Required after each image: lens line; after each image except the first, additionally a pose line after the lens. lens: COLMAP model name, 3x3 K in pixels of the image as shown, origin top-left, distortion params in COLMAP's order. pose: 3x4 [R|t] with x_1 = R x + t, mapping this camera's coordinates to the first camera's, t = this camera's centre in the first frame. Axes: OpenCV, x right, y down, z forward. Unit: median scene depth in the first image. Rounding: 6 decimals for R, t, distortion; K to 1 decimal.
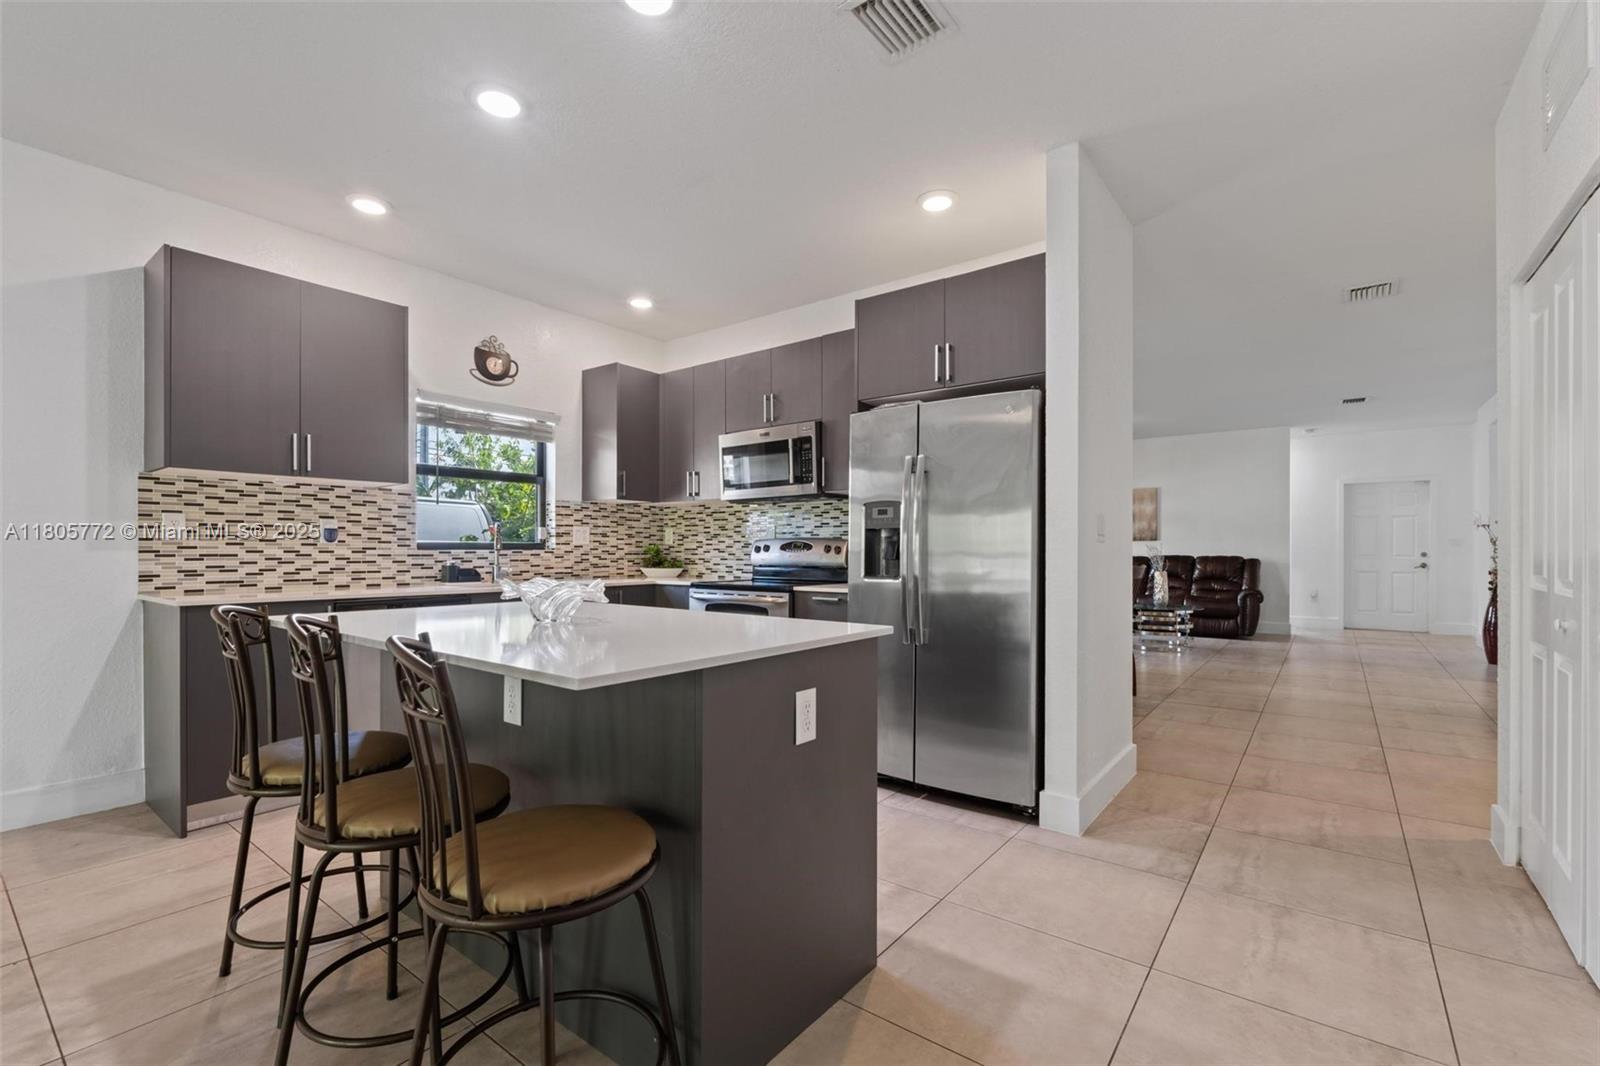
lens RADIAL K [[697.8, 0, 799.5], [0, 697.8, 552.4], [0, 0, 1]] dist [-0.002058, -0.000697]
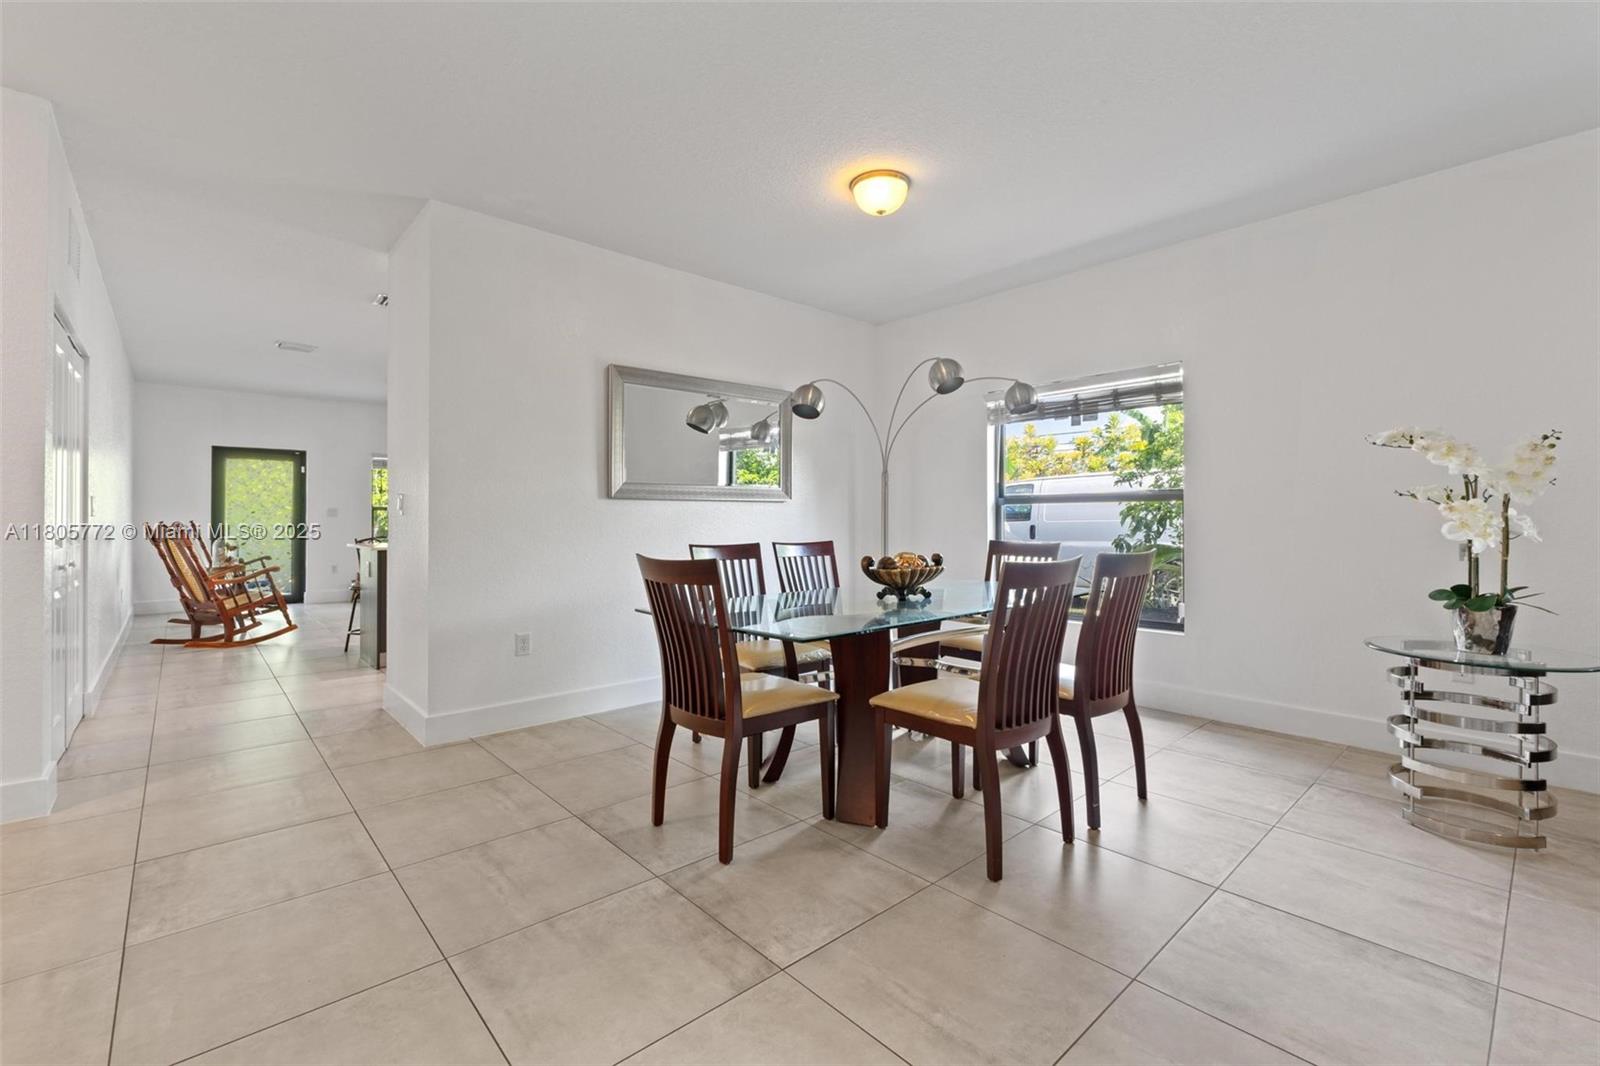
lens RADIAL K [[687.9, 0, 812.1], [0, 687.9, 518.3], [0, 0, 1]] dist [-0.002339, -0.000433]
pose [[-0.173136, -0.004568, -0.984887, 1.153120], [-0.004000, 0.999984, -0.003935, -0.004658], [0.984890, 0.003258, -0.173152, 1.460366]]
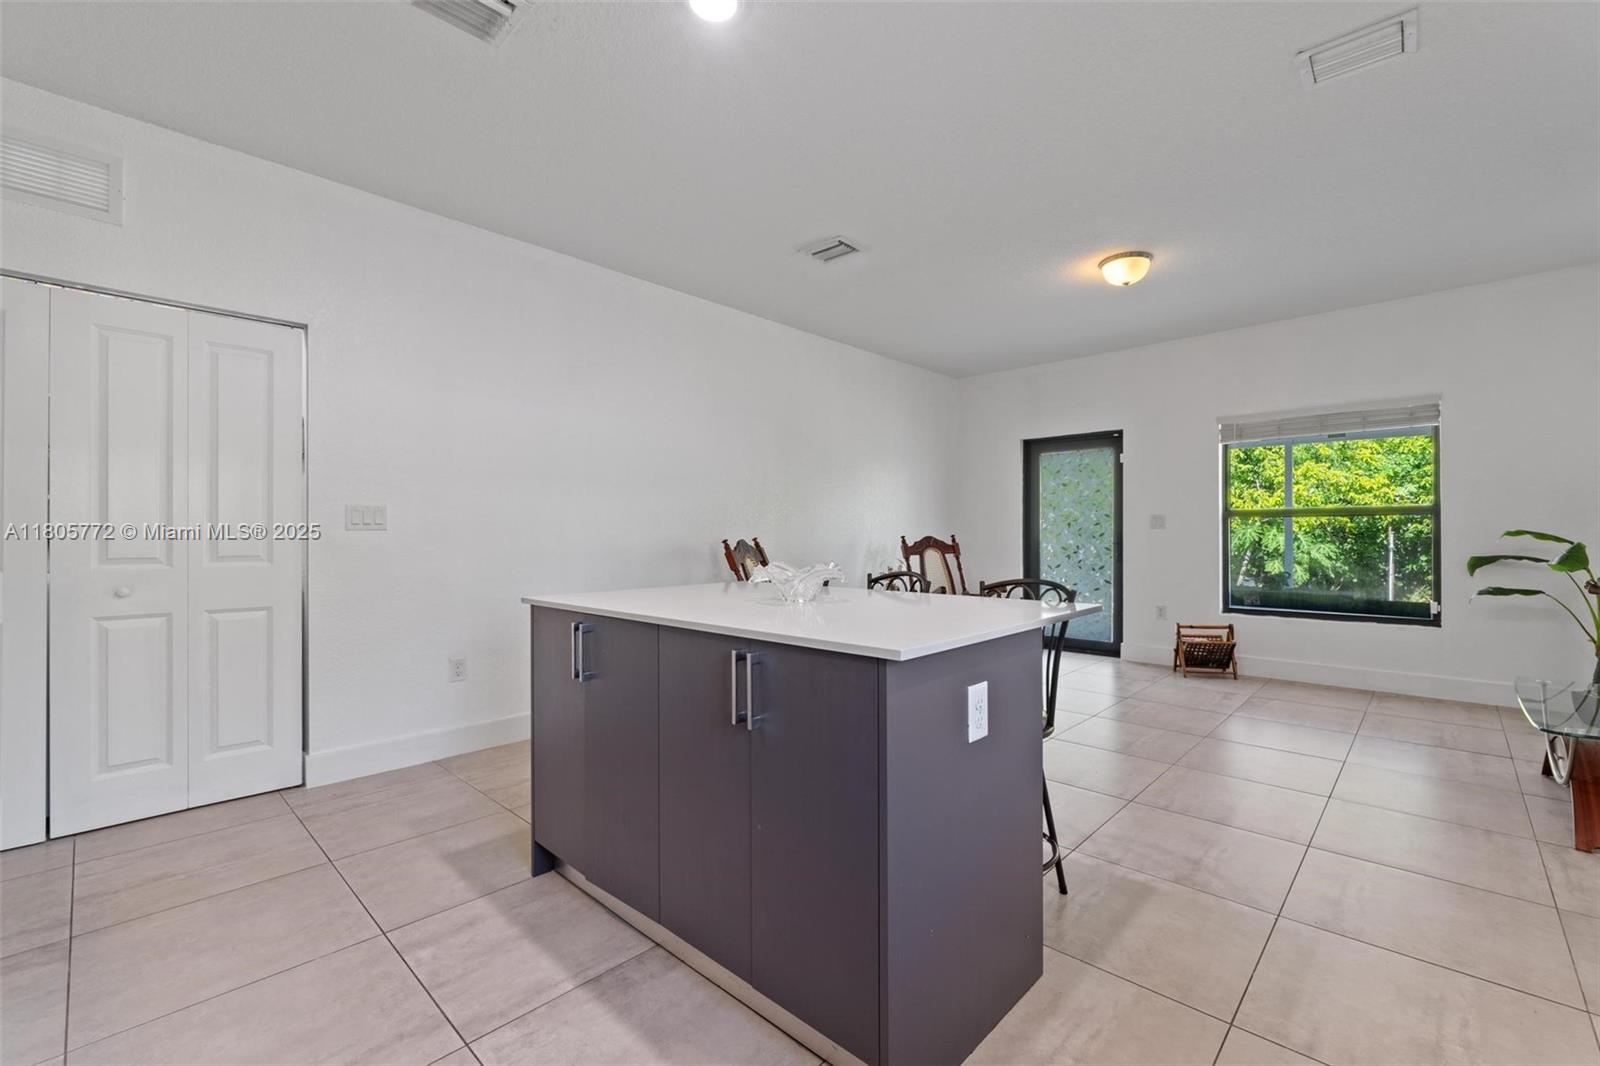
lens RADIAL K [[678.0, 0, 807.8], [0, 678.0, 534.5], [0, 0, 1]] dist [-0.005051, -0.000405]
pose [[-0.994748, 0.000320, 0.102355, -0.226499], [0.000612, 0.999996, 0.002827, -0.004186], [-0.102354, 0.002875, -0.994744, 0.975772]]
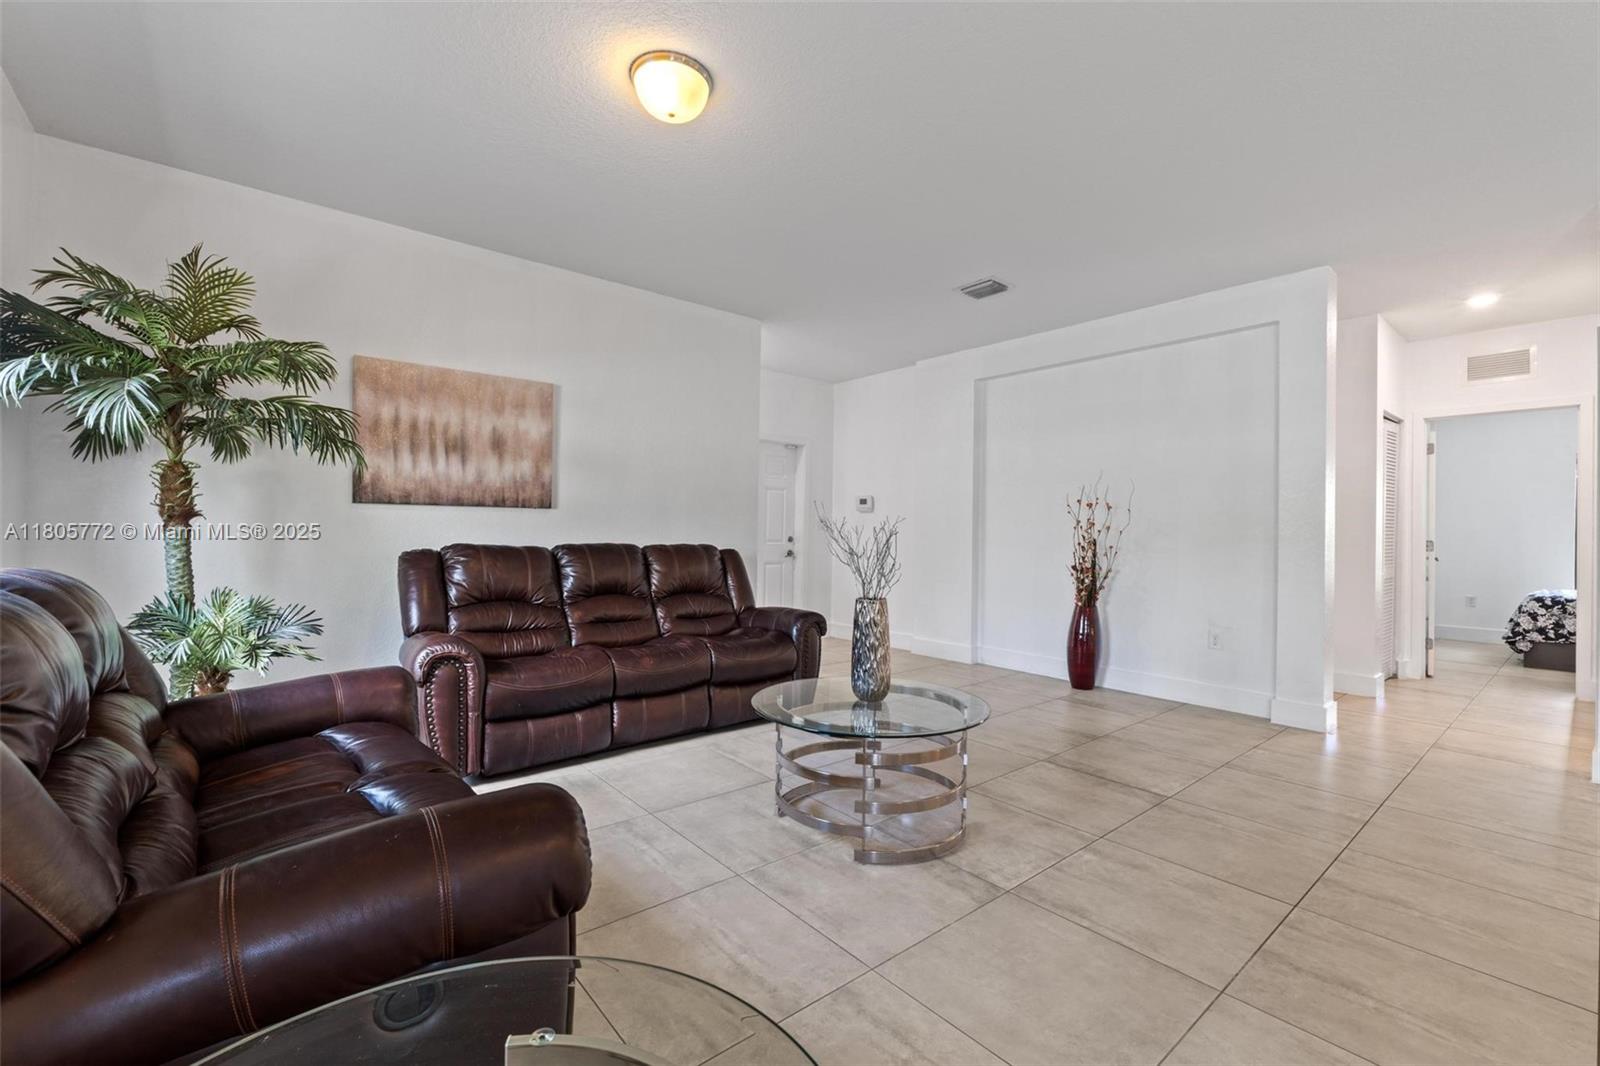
lens RADIAL K [[678.0, 0, 807.8], [0, 678.0, 534.5], [0, 0, 1]] dist [-0.005051, -0.000405]
pose [[0.211506, 0.000788, 0.977376, 0.351351], [-0.007181, 0.999974, 0.000747, -0.006423], [-0.977350, -0.007176, 0.211506, 1.860940]]
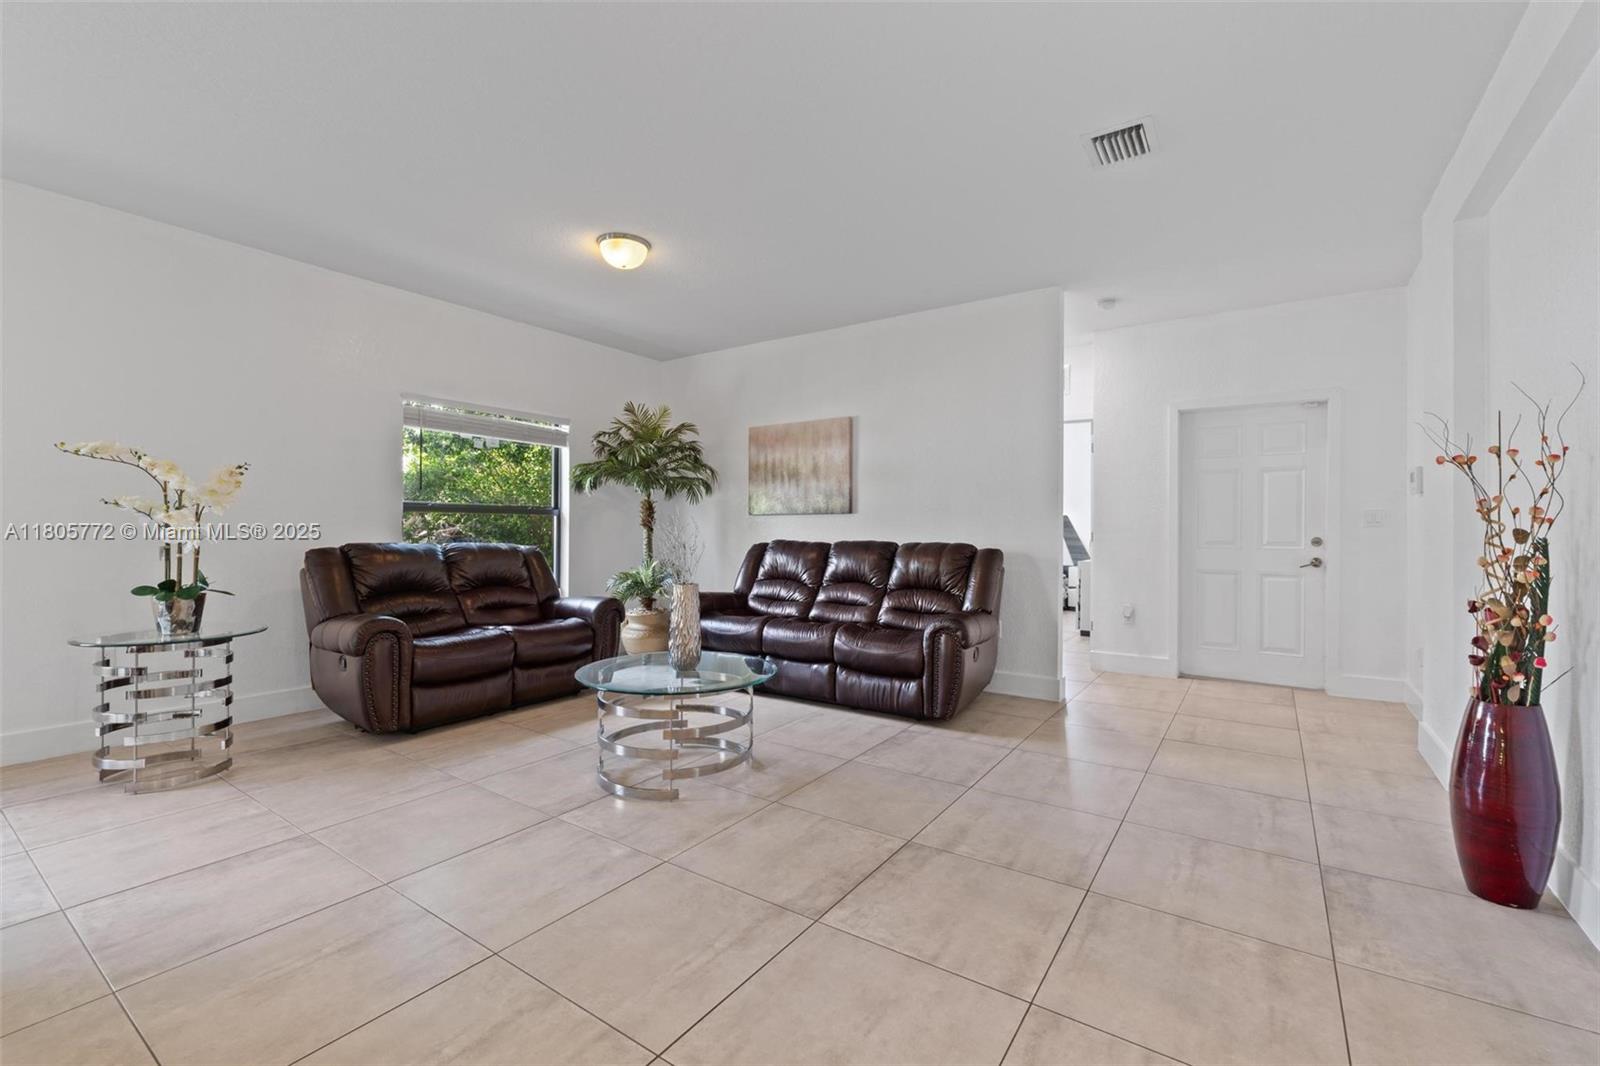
lens RADIAL K [[678.0, 0, 807.8], [0, 678.0, 534.5], [0, 0, 1]] dist [-0.005051, -0.000405]
pose [[0.998446, 0.004109, 0.055584, 1.098667], [-0.004211, 0.999990, 0.001712, -0.003447], [-0.055576, -0.001943, 0.998453, 1.160461]]
